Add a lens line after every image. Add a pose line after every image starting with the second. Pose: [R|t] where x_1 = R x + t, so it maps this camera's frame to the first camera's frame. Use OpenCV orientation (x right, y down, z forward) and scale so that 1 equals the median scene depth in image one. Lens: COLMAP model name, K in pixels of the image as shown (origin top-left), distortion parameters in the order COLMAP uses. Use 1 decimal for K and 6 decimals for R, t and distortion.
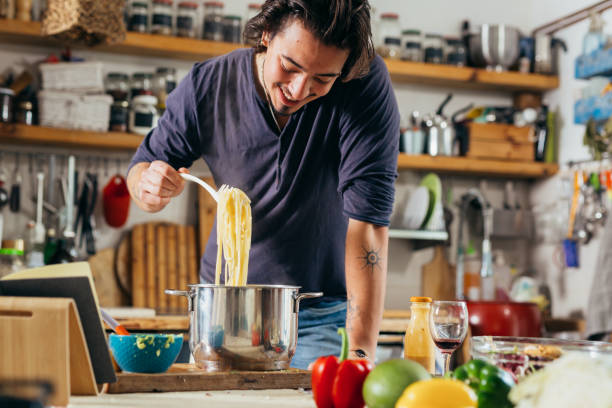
lens RADIAL K [[1029.0, 0, 316.6], [0, 1029.0, 202.6], [0, 0, 1]] dist [0.067786, 0.000000]
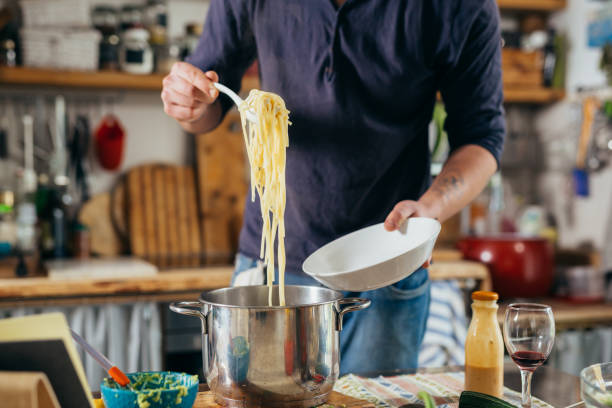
lens RADIAL K [[909.4, 0, 303.6], [0, 909.4, 211.8], [0, 0, 1]] dist [0.034866, 0.000000]
pose [[0.999631, -0.025639, 0.008921, -0.024735], [0.024438, 0.993006, 0.115509, -0.031157], [-0.011820, -0.115248, 0.993266, 0.156824]]
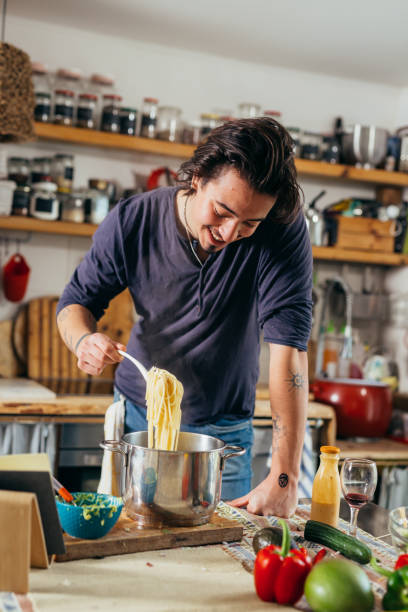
lens RADIAL K [[909.4, 0, 203.3], [0, 909.4, 311.3], [0, 0, 1]] dist [0.034866, 0.000000]
pose [[0.997336, 0.046335, 0.056331, -0.049077], [-0.052053, 0.993142, 0.104689, -0.076221], [-0.051094, -0.107343, 0.992908, 0.036147]]
